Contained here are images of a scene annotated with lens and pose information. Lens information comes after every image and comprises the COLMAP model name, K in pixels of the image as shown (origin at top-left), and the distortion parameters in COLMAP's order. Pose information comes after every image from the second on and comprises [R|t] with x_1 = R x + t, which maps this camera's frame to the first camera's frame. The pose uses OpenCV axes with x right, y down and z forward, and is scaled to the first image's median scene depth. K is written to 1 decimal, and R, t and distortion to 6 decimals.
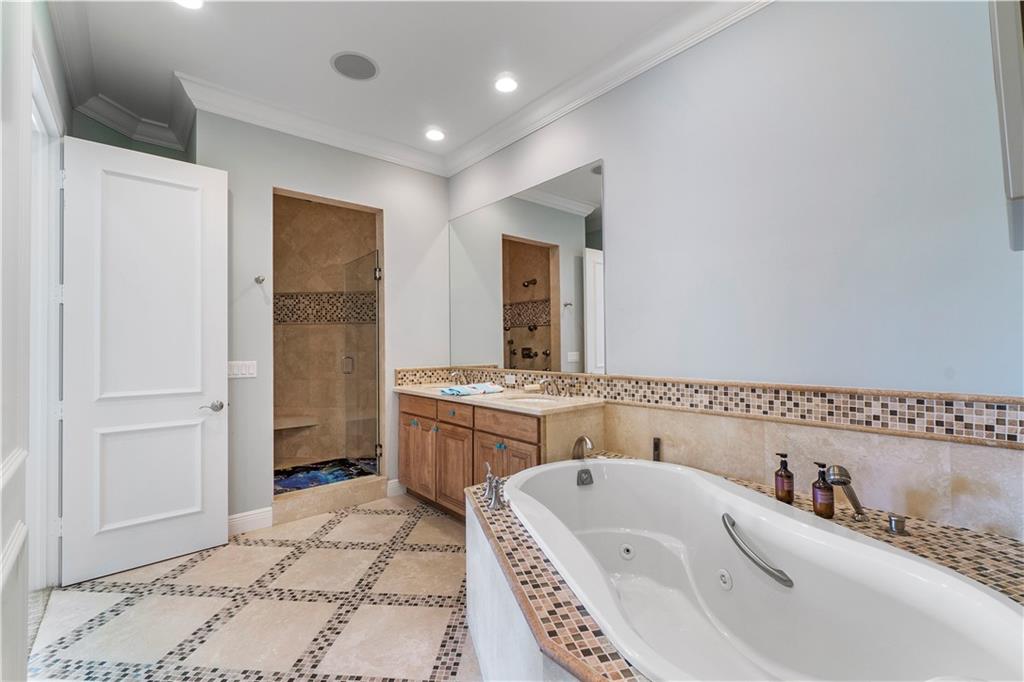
lens RADIAL K [[436.4, 0, 504.6], [0, 436.4, 335.8], [0, 0, 1]] dist [-0.001965, 0.000664]
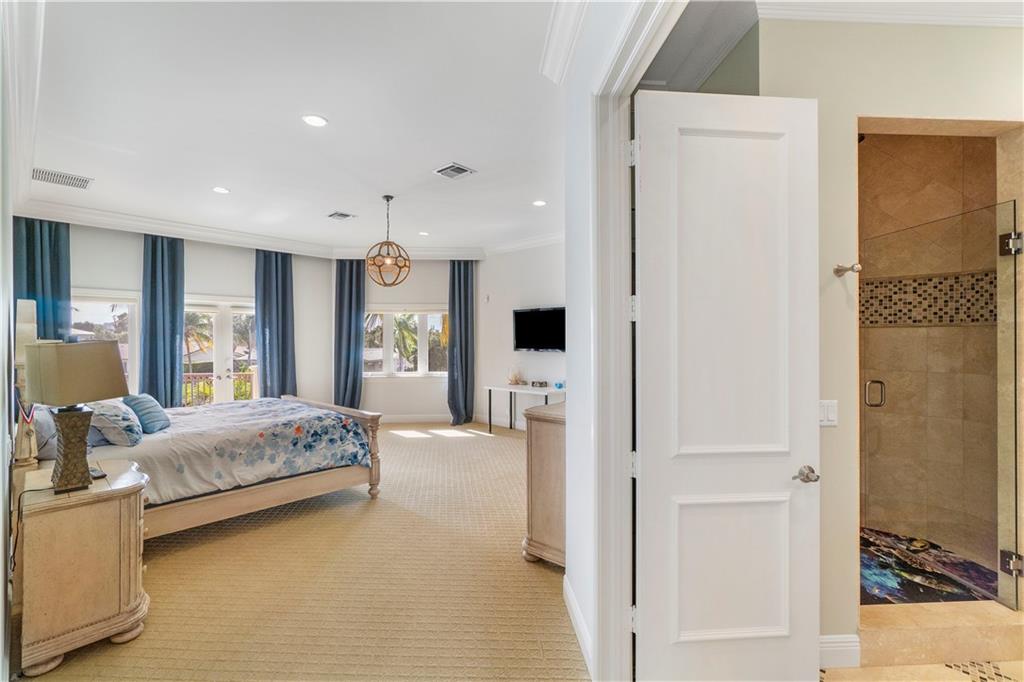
lens RADIAL K [[436.4, 0, 504.6], [0, 436.4, 335.8], [0, 0, 1]] dist [-0.001965, 0.000664]
pose [[0.788935, 0.002127, -0.614473, -0.710956], [0.009202, 0.999841, 0.015275, -0.062636], [0.614408, -0.017705, 0.788790, 0.269380]]
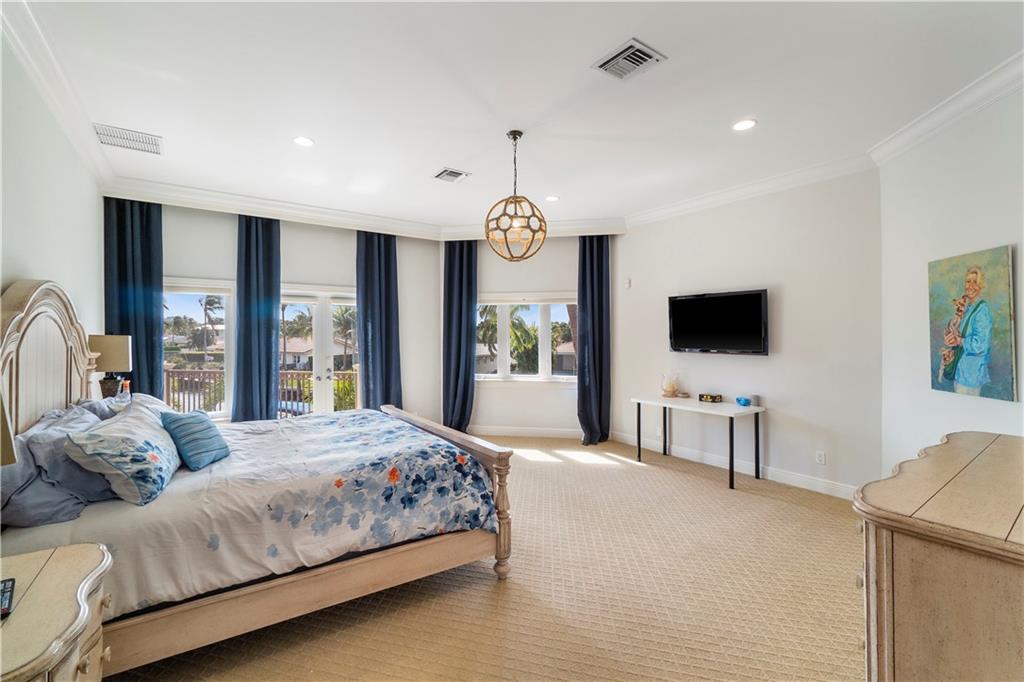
lens RADIAL K [[448.7, 0, 512.0], [0, 448.7, 341.0], [0, 0, 1]] dist [0.020274, 0.000171]
pose [[0.638384, 0.018762, -0.769489, -1.040914], [0.011208, 0.999370, 0.033666, -0.056850], [0.769637, -0.030117, 0.637772, 0.460399]]
